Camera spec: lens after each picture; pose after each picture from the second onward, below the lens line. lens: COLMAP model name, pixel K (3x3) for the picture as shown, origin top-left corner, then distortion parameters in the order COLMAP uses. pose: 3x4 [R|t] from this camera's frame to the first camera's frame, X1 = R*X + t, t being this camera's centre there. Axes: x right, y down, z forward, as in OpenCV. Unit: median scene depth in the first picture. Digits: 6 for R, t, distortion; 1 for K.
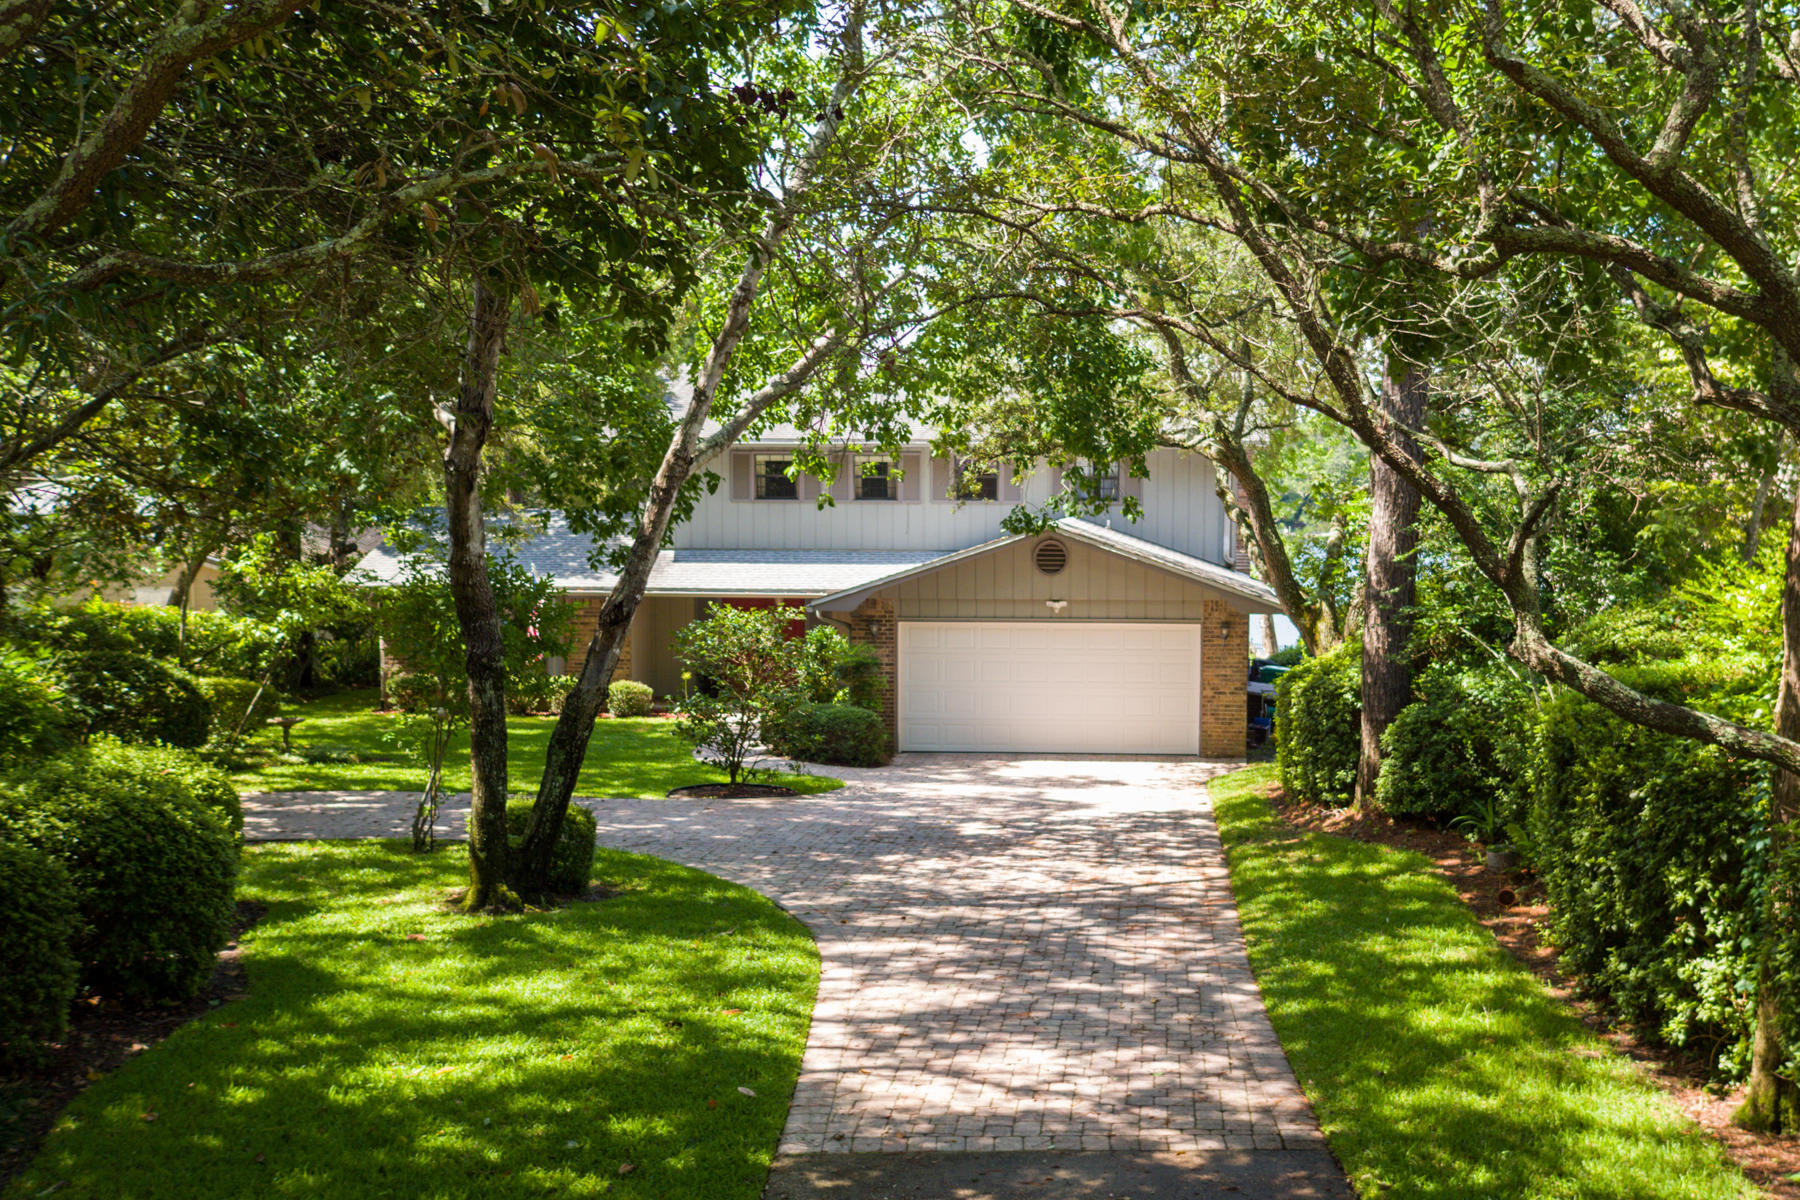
lens RADIAL K [[1656.8, 0, 900.0], [0, 1656.8, 600.0], [0, 0, 1]] dist [0.023437, -0.009720]
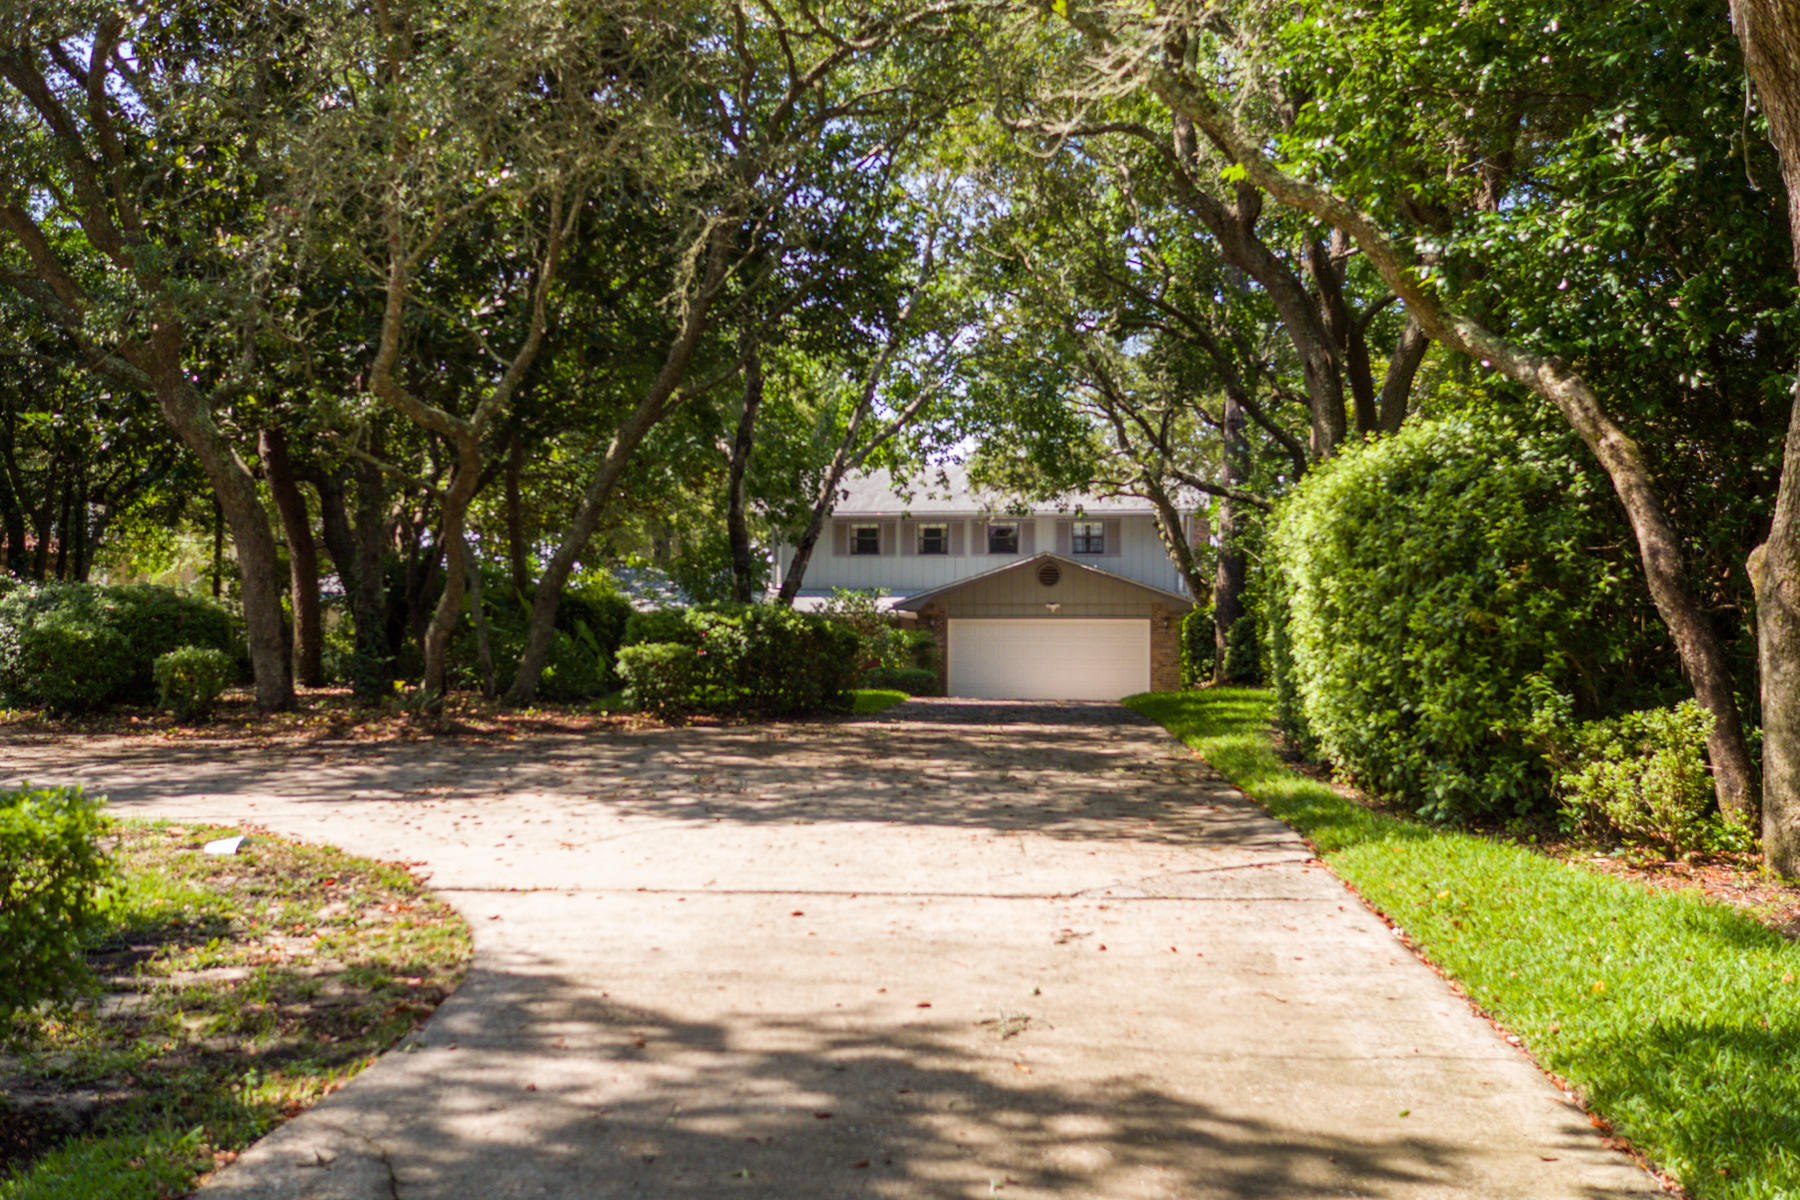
lens RADIAL K [[1656.8, 0, 900.0], [0, 1656.8, 600.0], [0, 0, 1]] dist [0.023437, -0.009720]
pose [[0.999703, -0.004582, -0.023918, -0.008901], [0.002360, 0.995746, -0.092110, 0.139291], [0.024238, 0.092026, 0.995462, -0.513343]]
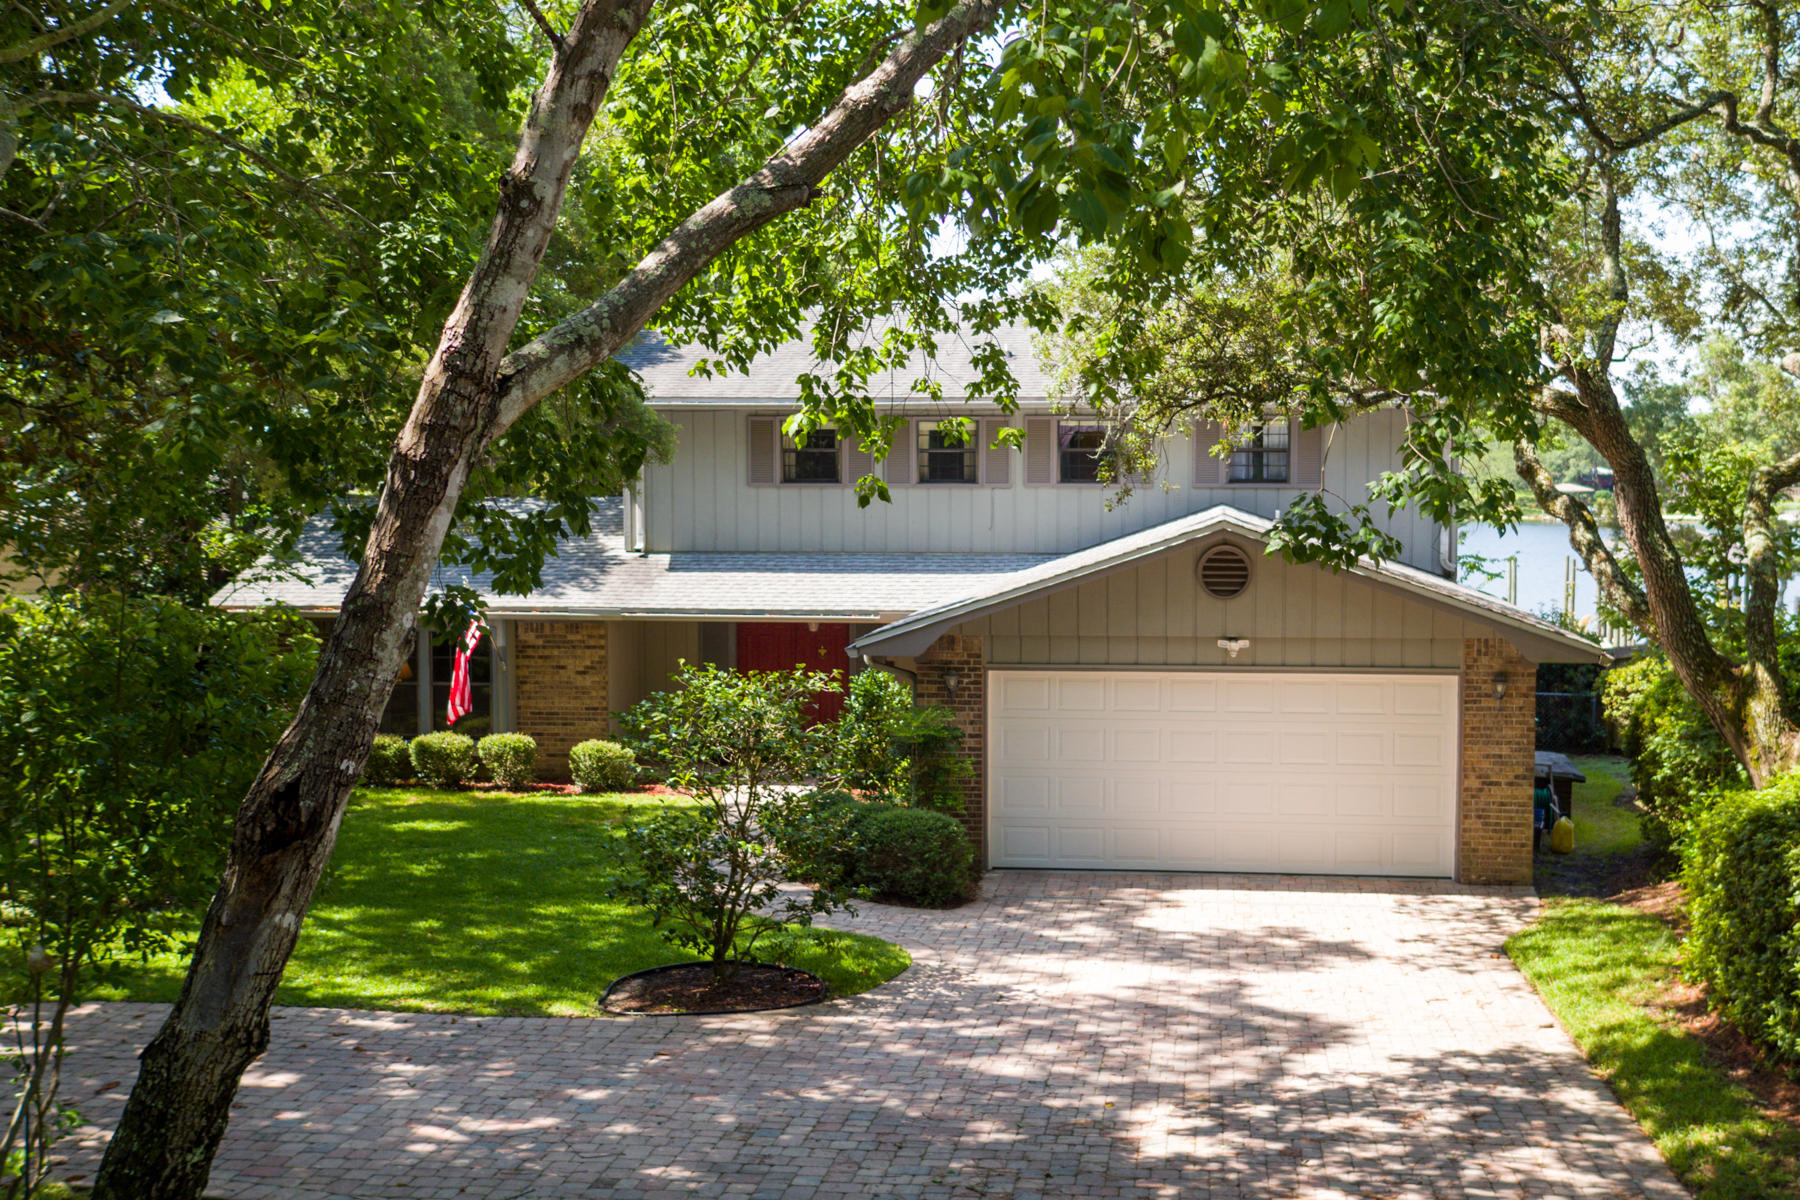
lens RADIAL K [[1652.7, 0, 856.3], [0, 1652.7, 674.2], [0, 0, 1]] dist [0.006584, -0.011342]
pose [[0.998195, 0.002853, -0.059984, -0.014320], [0.000517, 0.998425, 0.056097, -0.022854], [0.060049, -0.056027, 0.996622, 0.357788]]
